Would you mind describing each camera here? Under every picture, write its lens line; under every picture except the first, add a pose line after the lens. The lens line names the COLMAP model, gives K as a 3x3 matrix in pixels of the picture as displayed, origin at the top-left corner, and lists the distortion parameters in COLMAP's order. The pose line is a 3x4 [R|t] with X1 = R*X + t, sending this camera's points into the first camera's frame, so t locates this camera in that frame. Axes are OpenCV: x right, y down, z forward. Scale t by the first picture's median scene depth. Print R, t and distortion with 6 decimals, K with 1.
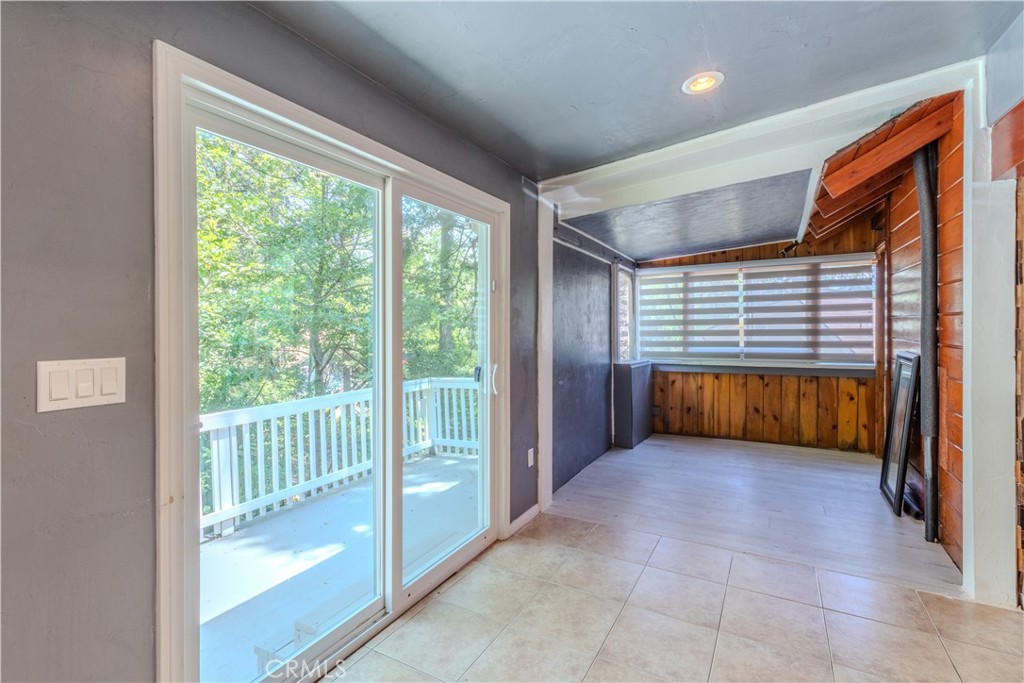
lens RADIAL K [[465.3, 0, 508.8], [0, 465.3, 337.5], [0, 0, 1]] dist [-0.003919, 0.001051]
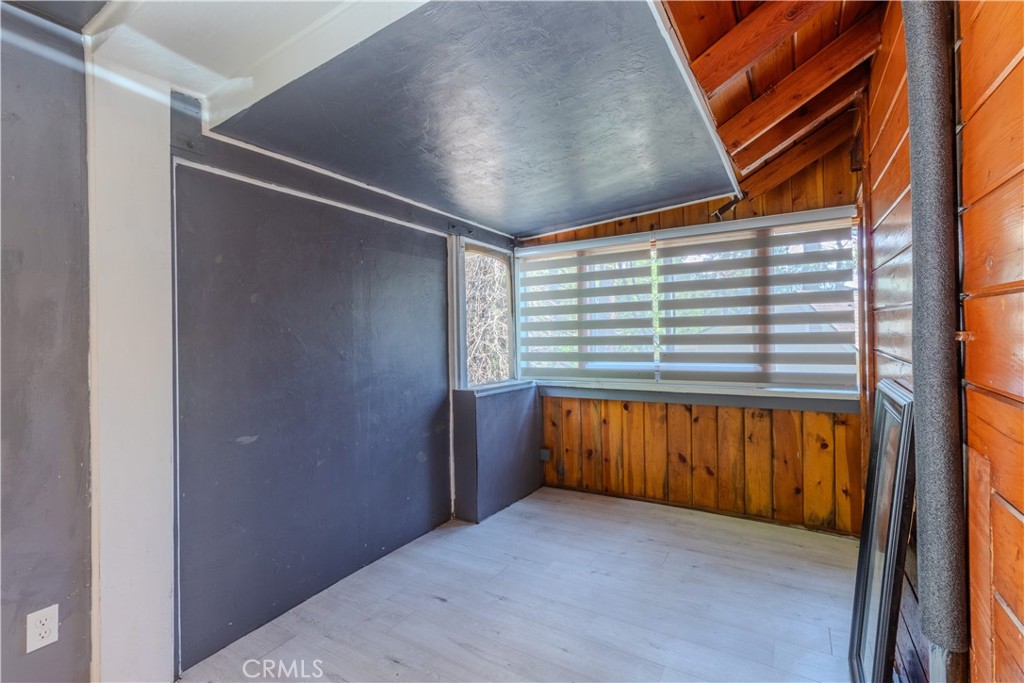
lens RADIAL K [[465.3, 0, 513.1], [0, 465.3, 337.8], [0, 0, 1]] dist [-0.003919, 0.001051]
pose [[0.999467, -0.010466, -0.030907, 0.326929], [0.010262, 0.999925, -0.006759, -0.011040], [0.030976, 0.006438, 0.999499, 0.350029]]
